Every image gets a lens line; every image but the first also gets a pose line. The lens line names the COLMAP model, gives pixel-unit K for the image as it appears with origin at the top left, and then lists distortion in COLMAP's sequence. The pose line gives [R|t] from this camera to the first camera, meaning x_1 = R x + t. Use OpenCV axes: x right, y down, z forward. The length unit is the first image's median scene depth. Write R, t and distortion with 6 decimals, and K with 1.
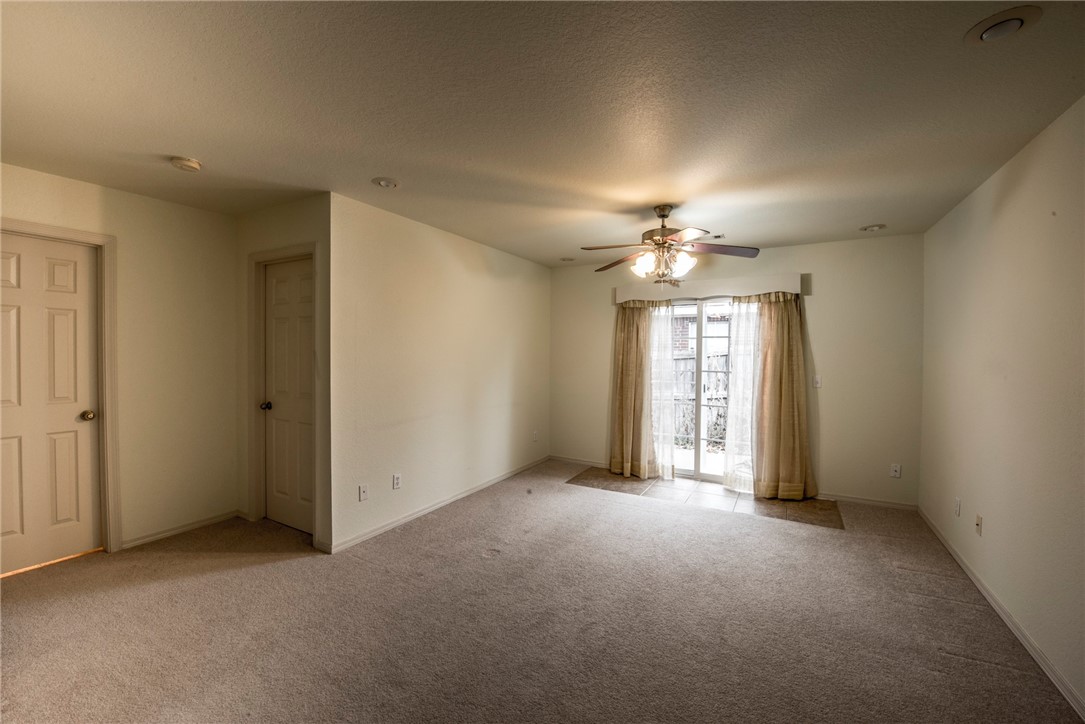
lens RADIAL K [[437.2, 0, 542.5], [0, 437.2, 362.0], [0, 0, 1]] dist [-0.000224, -0.000110]
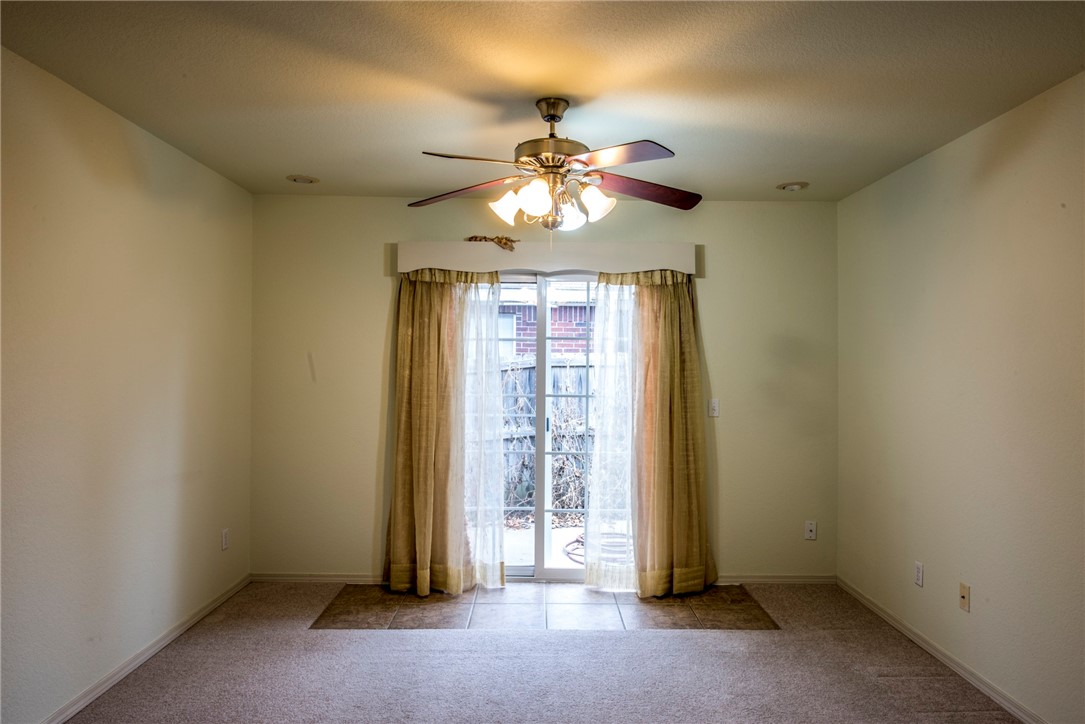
lens RADIAL K [[728.1, 0, 542.5], [0, 728.1, 362.0], [0, 0, 1]] dist [0.015344, 0.001073]
pose [[0.865725, 0.000904, 0.500520, -0.147380], [0.010547, 0.999743, -0.020048, -0.005357], [-0.500410, 0.022635, 0.865493, 0.163751]]
